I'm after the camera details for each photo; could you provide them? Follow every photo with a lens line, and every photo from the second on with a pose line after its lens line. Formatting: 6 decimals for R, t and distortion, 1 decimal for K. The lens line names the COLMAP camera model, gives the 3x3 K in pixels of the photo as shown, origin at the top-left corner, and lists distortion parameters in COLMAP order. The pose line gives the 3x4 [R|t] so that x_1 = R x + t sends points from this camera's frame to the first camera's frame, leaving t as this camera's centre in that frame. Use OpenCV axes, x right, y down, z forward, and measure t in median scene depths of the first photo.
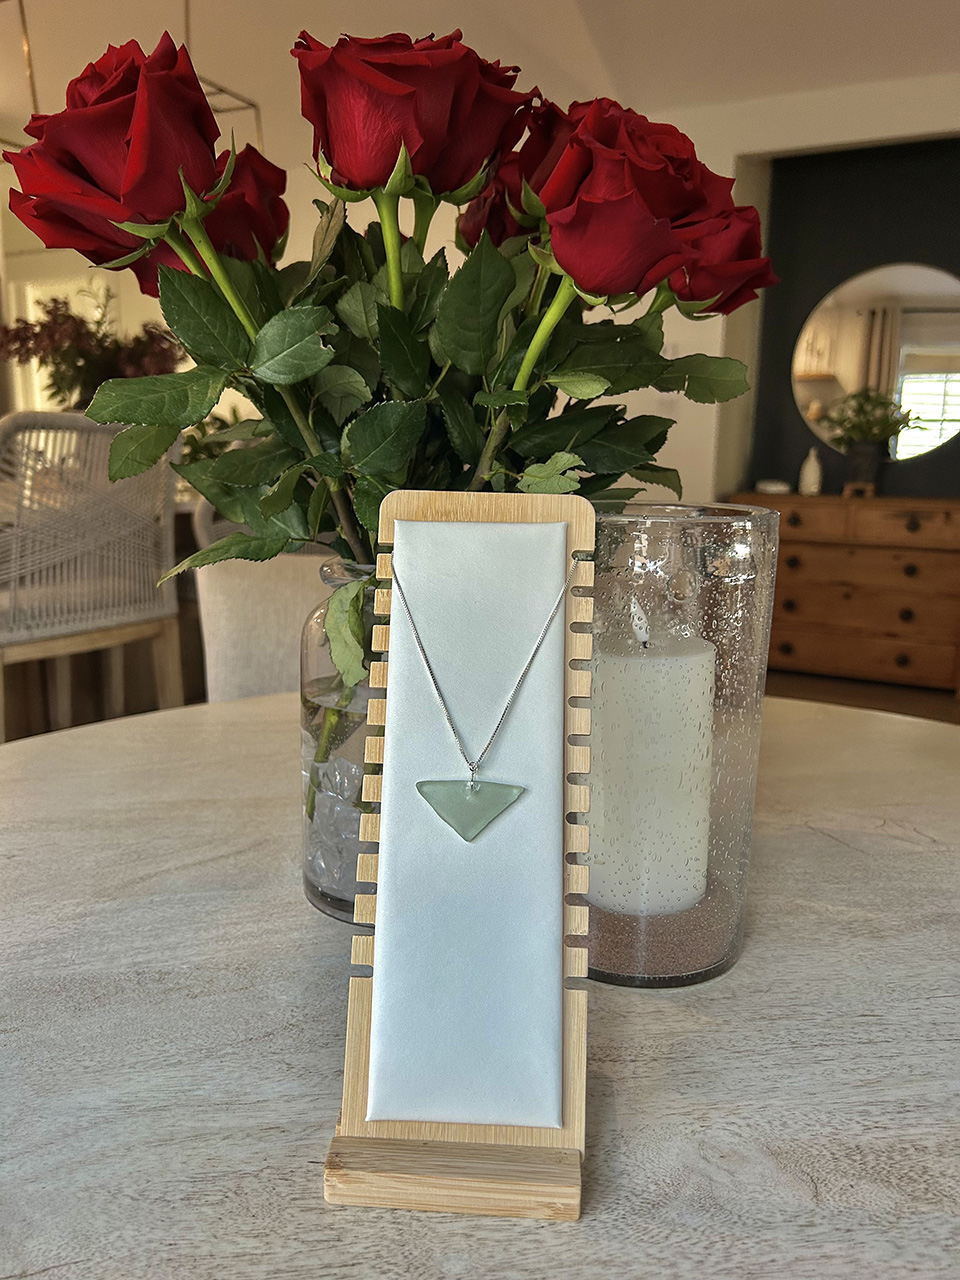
lens RADIAL K [[969.7, 0, 494.0], [0, 969.7, 641.5], [0, 0, 1]] dist [0.036608, -0.001183]
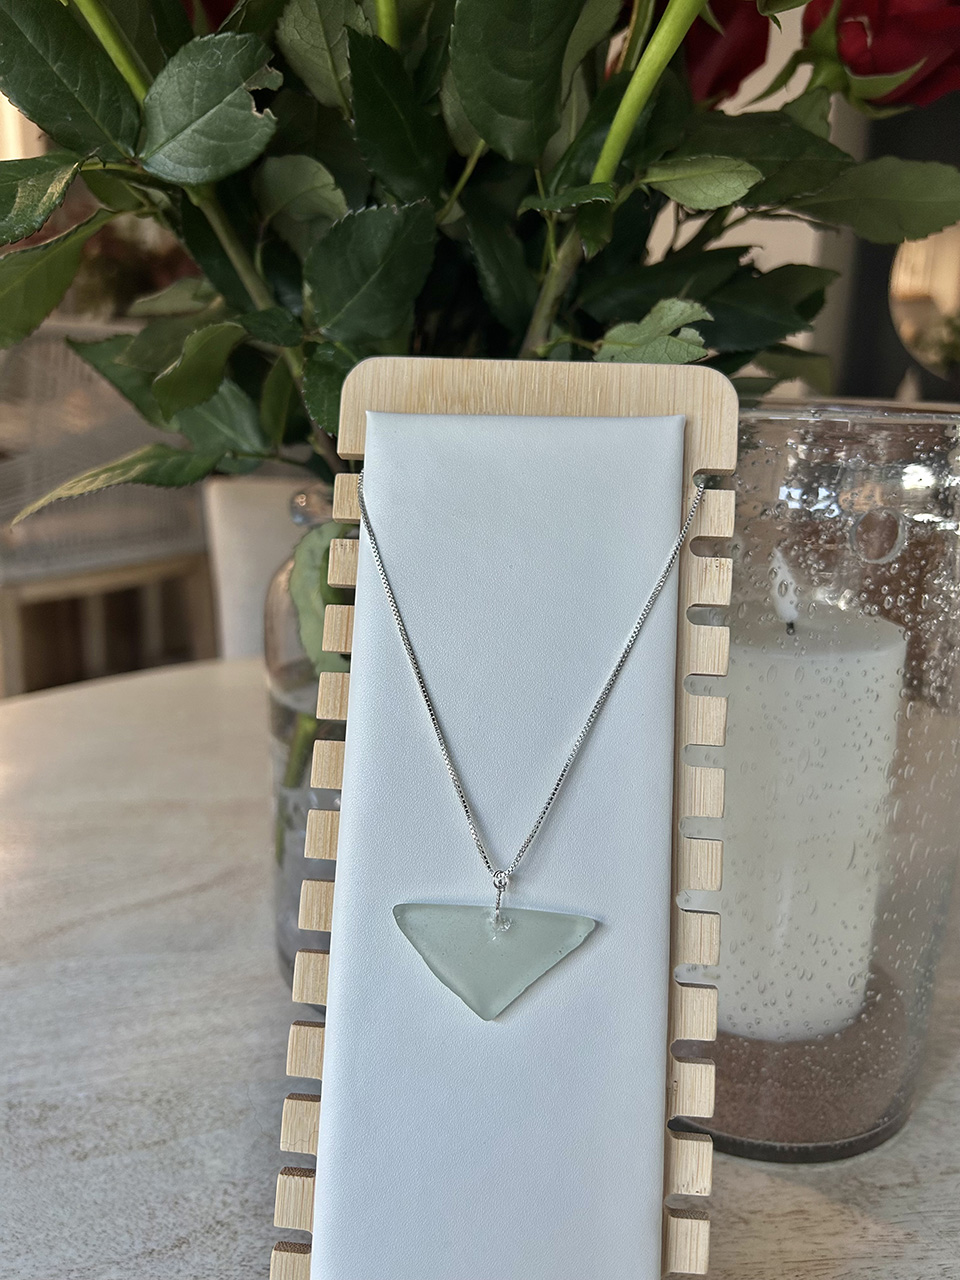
lens RADIAL K [[968.0, 0, 501.7], [0, 968.0, 637.5], [0, 0, 1]] dist [0.005118, -0.038650]
pose [[0.998166, 0.016151, -0.058346, 0.006519], [-0.012310, 0.997770, 0.065597, -0.031165], [0.059275, -0.064758, 0.996139, 0.404565]]
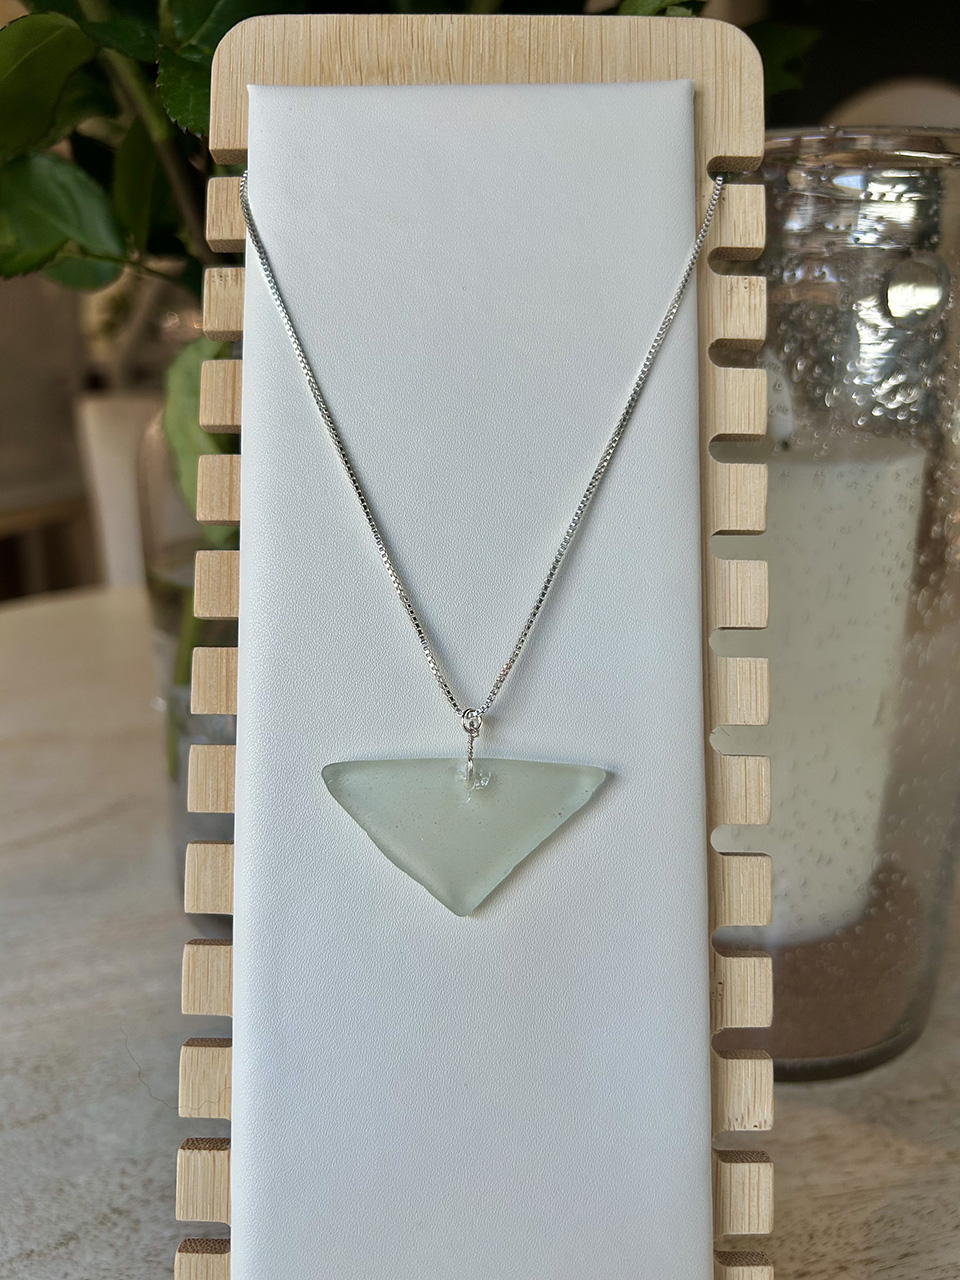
lens RADIAL K [[970.9, 0, 480.0], [0, 970.9, 640.0], [0, 0, 1]] dist [-0.001348, -0.042063]
pose [[0.999524, -0.025882, 0.016783, -0.020019], [0.023812, 0.993245, 0.113567, 0.046656], [-0.019609, -0.113113, 0.993389, 0.528490]]
